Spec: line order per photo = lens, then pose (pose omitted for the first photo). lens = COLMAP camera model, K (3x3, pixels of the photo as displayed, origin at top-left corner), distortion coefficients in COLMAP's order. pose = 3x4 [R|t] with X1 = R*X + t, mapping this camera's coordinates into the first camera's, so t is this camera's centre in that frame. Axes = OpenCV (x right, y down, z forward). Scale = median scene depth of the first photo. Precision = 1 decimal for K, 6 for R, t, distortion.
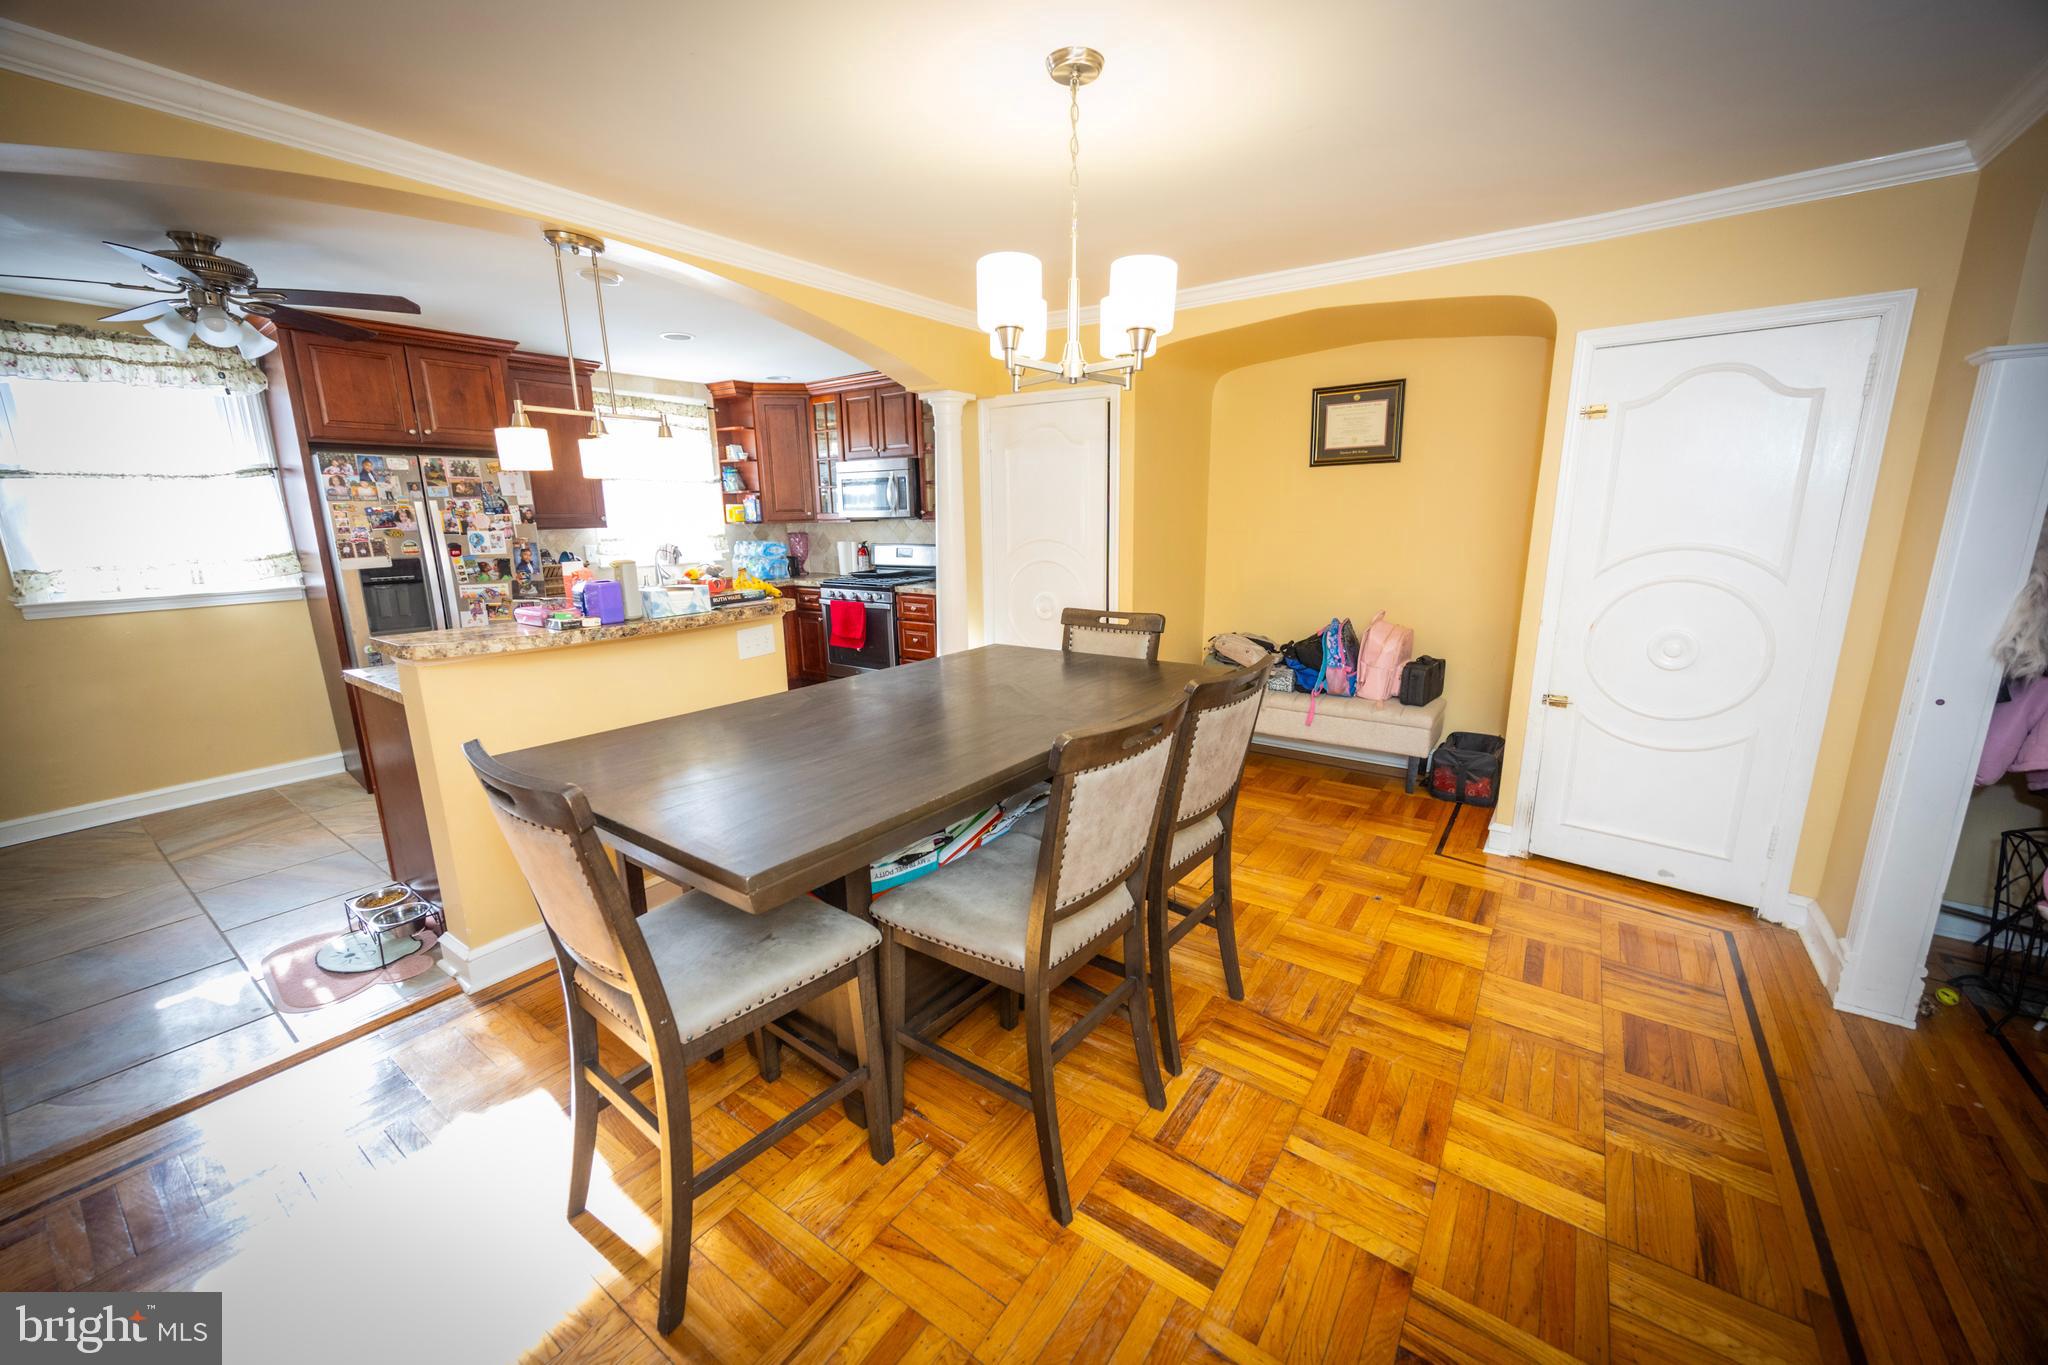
lens RADIAL K [[776.9, 0, 1025.5], [0, 776.9, 679.3], [0, 0, 1]] dist [-0.001138, -0.000471]
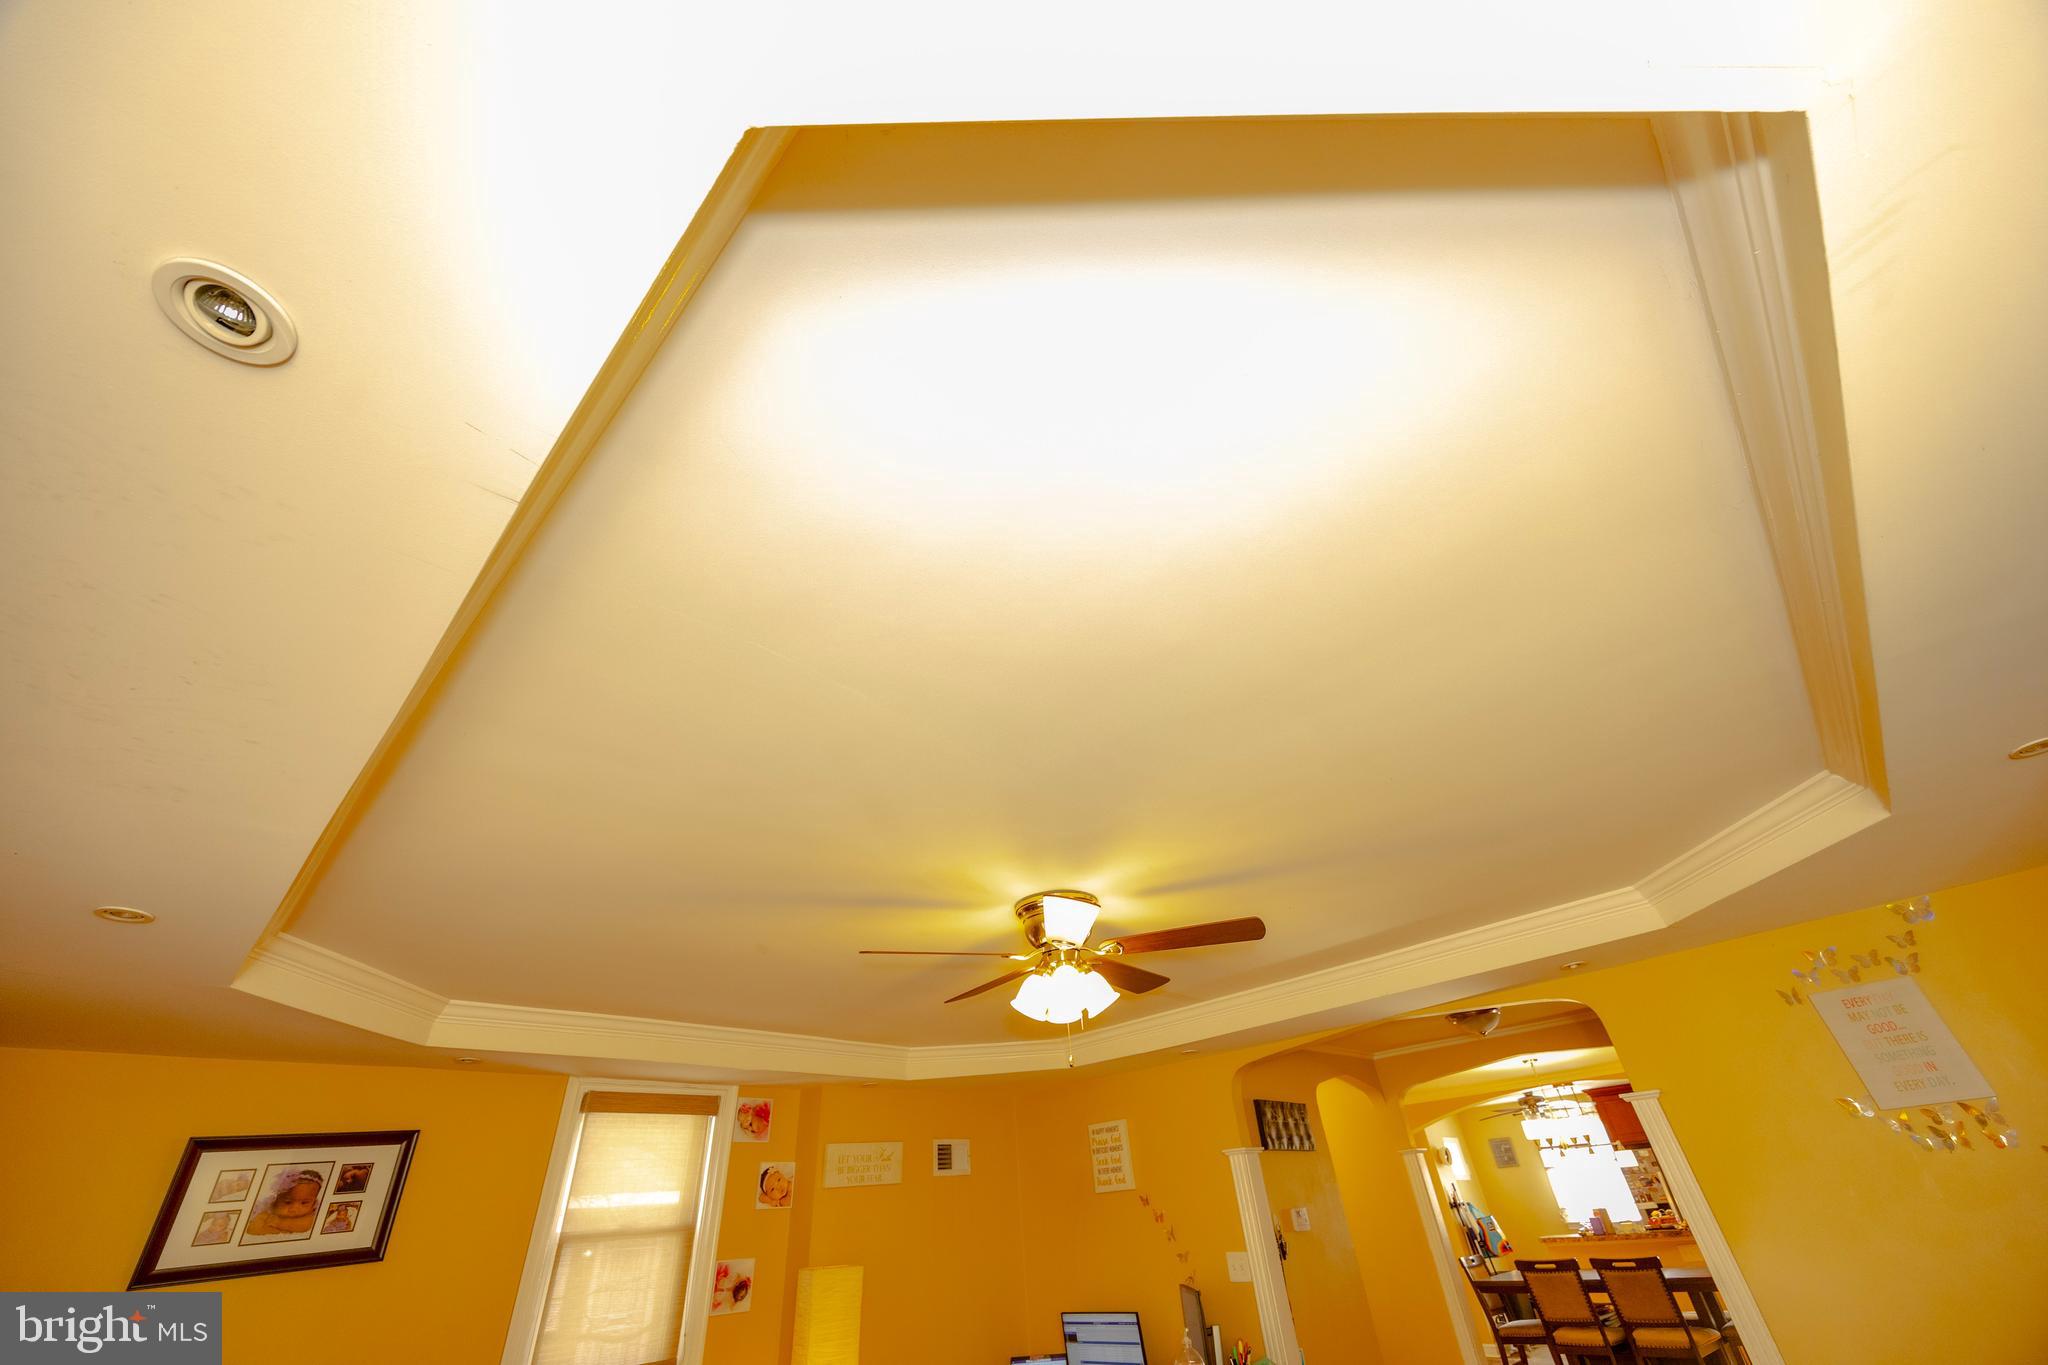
lens RADIAL K [[776.9, 0, 1024.2], [0, 776.9, 680.6], [0, 0, 1]] dist [-0.001138, -0.000471]
pose [[-0.159779, -0.544748, -0.823237, 1.883807], [-0.138814, 0.838064, -0.527617, 0.007648], [0.977344, 0.029974, -0.209524, -0.288136]]
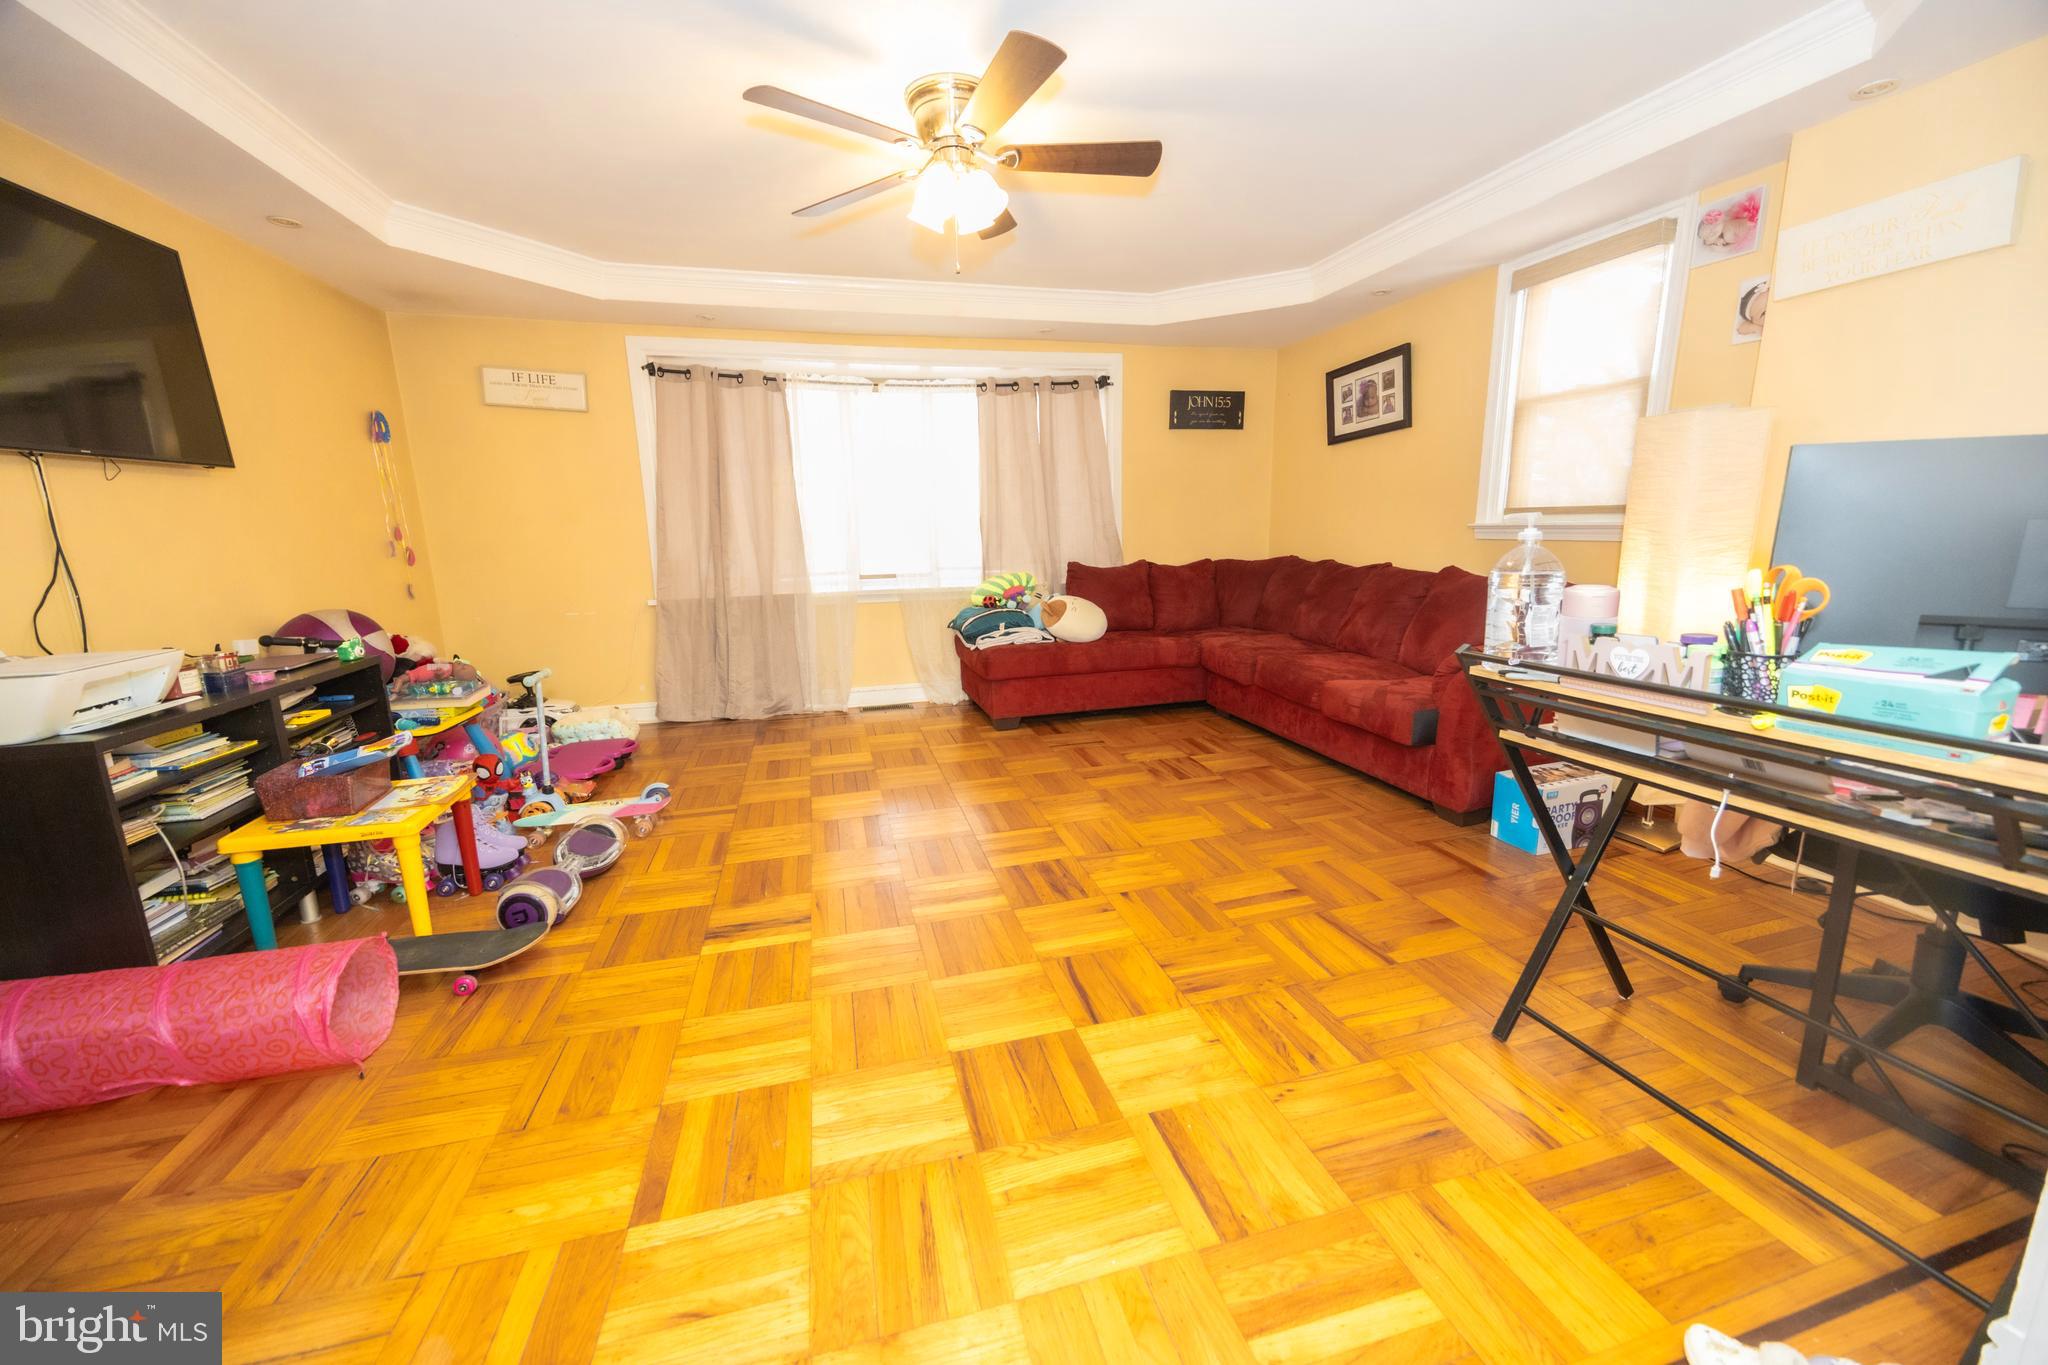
lens RADIAL K [[776.9, 0, 1031.4], [0, 776.9, 677.0], [0, 0, 1]] dist [-0.001138, -0.000471]
pose [[-0.778159, -0.094342, 0.620941, 0.847283], [0.165144, 0.923131, 0.347213, 0.027925], [-0.605967, 0.372731, -0.702763, 0.123913]]
